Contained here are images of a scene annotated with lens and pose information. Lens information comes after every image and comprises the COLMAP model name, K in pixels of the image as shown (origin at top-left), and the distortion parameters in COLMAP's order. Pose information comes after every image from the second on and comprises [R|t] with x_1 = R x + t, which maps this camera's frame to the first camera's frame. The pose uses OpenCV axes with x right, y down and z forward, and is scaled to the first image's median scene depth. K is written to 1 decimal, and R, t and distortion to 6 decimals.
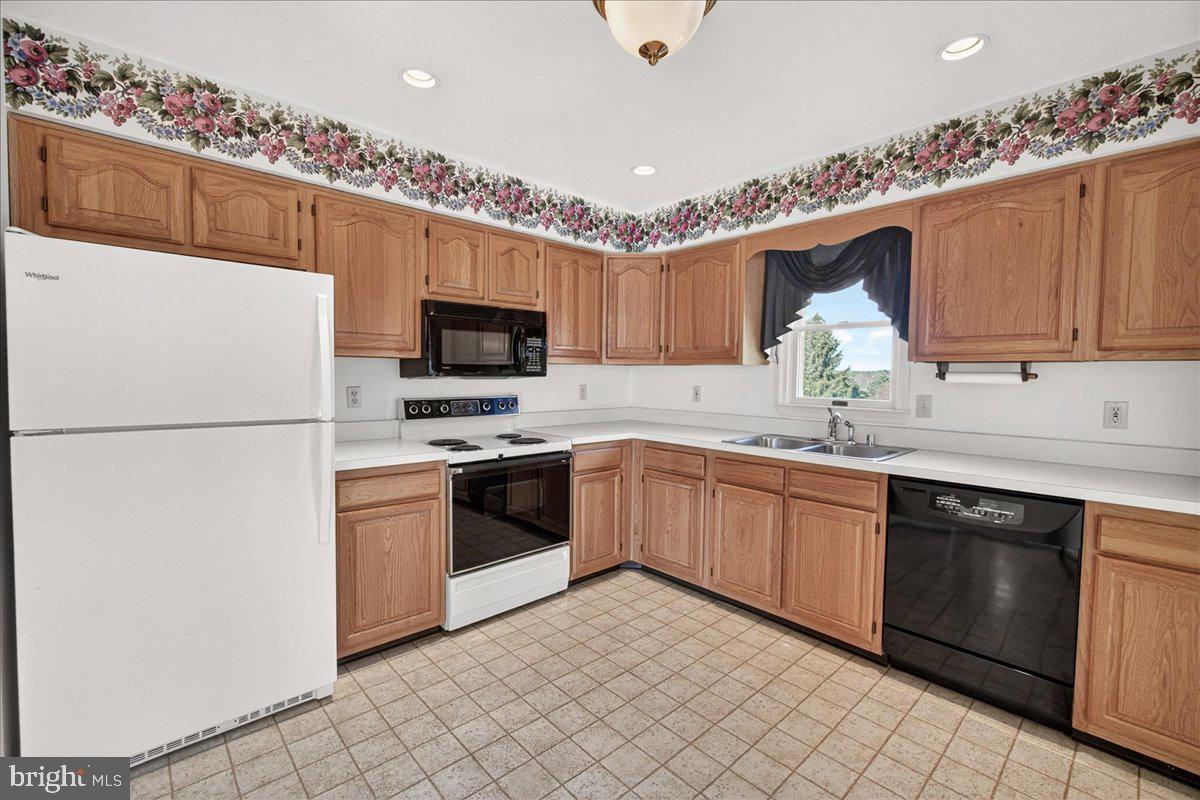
lens RADIAL K [[504.5, 0, 585.0], [0, 504.5, 400.9], [0, 0, 1]] dist [-0.000098, 0.000037]
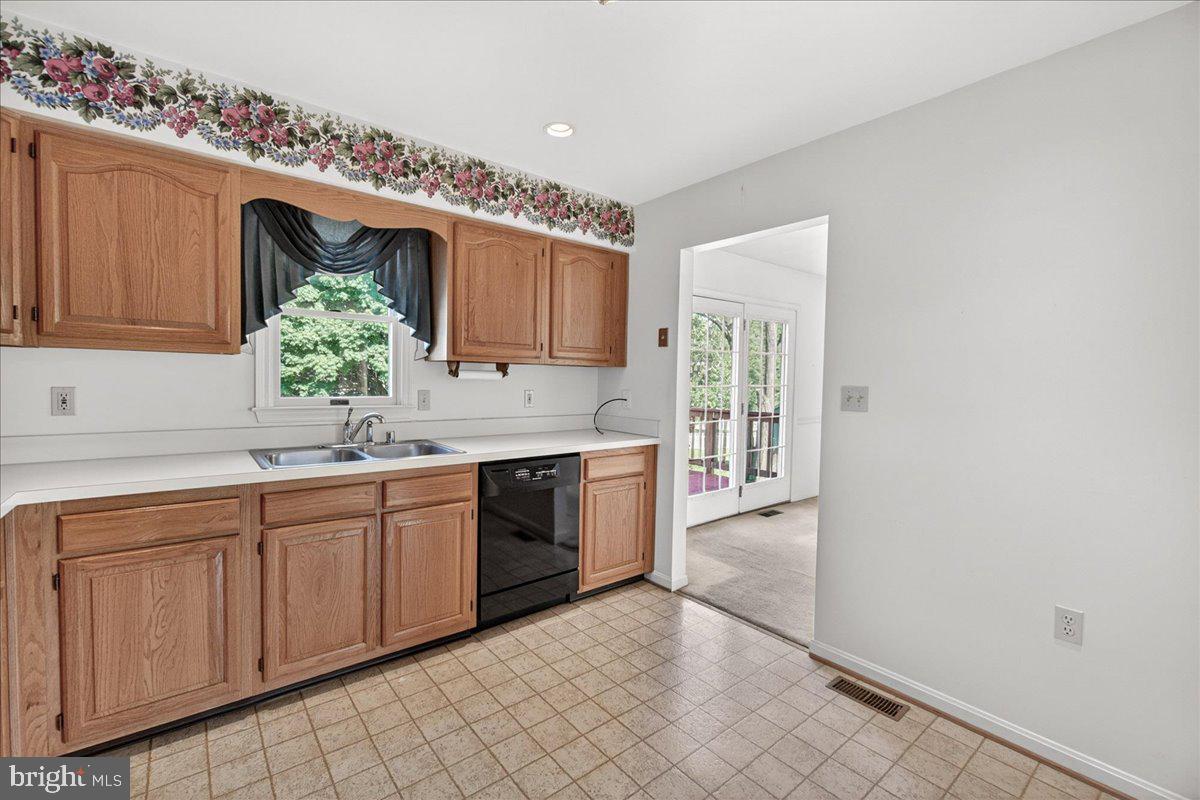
lens RADIAL K [[521.2, 0, 607.7], [0, 521.2, 393.3], [0, 0, 1]] dist [0.001795, 0.000259]
pose [[0.040712, -0.050762, 0.997881, -0.483835], [0.023637, 0.998478, 0.049828, -0.054307], [-0.998891, 0.021558, 0.041850, 0.606025]]
